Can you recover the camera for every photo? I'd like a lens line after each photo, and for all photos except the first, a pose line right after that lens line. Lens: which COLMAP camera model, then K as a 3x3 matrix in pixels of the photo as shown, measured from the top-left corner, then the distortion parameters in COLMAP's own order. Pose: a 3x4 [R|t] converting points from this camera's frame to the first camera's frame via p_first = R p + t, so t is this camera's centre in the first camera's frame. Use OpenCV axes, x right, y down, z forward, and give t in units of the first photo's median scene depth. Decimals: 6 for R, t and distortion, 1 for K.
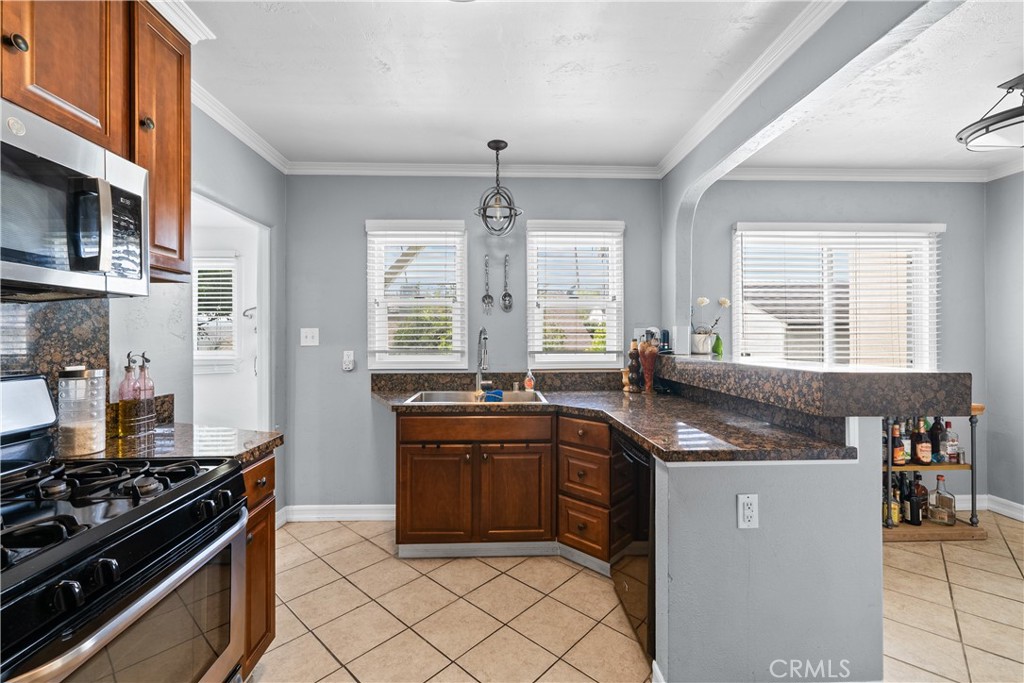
lens RADIAL K [[427.5, 0, 540.3], [0, 427.5, 335.0], [0, 0, 1]] dist [0.016919, 0.000006]
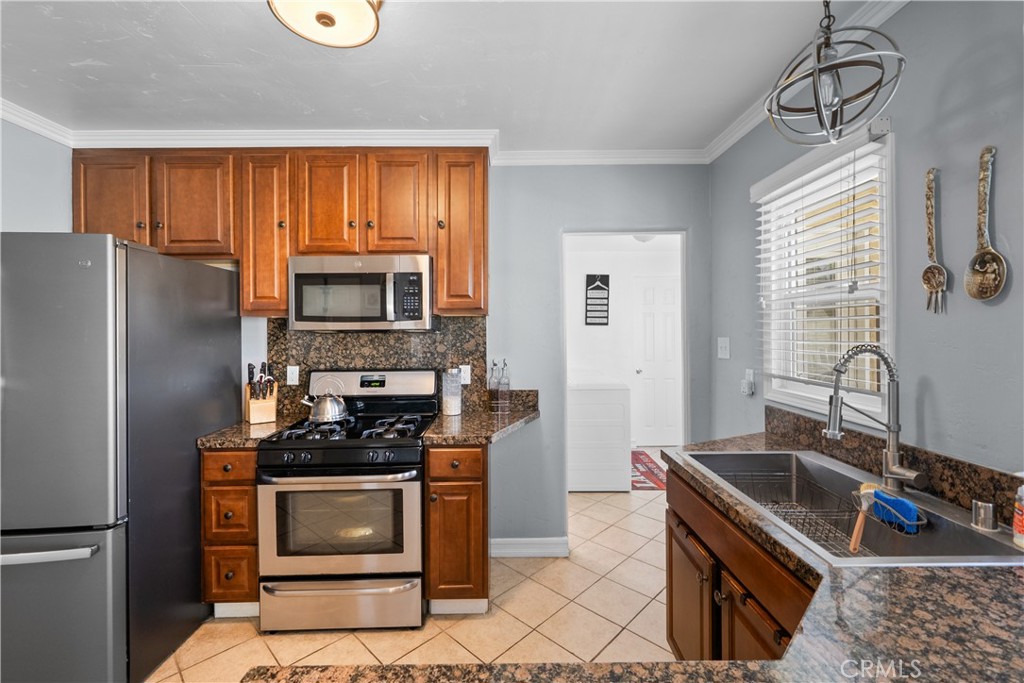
lens RADIAL K [[410.4, 0, 509.6], [0, 410.4, 340.8], [0, 0, 1]] dist [-0.001807, 0.000013]
pose [[-0.053263, 0.033527, -0.998018, 0.285506], [0.012218, 0.999383, 0.032921, -0.040495], [0.998506, -0.010440, -0.053640, 0.623316]]
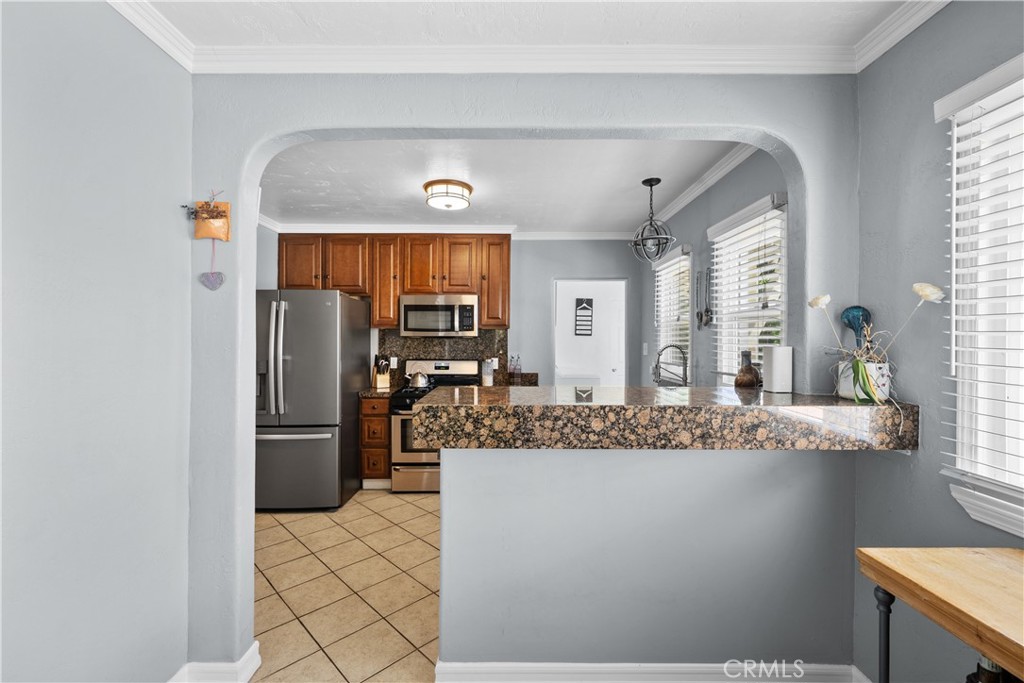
lens RADIAL K [[426.2, 0, 510.2], [0, 426.2, 334.0], [0, 0, 1]] dist [-0.001724, -0.000259]
pose [[-0.063759, -0.009678, -0.997918, 0.906567], [0.001798, 0.999950, -0.009812, -0.032340], [0.997964, -0.002419, -0.063739, 0.633347]]
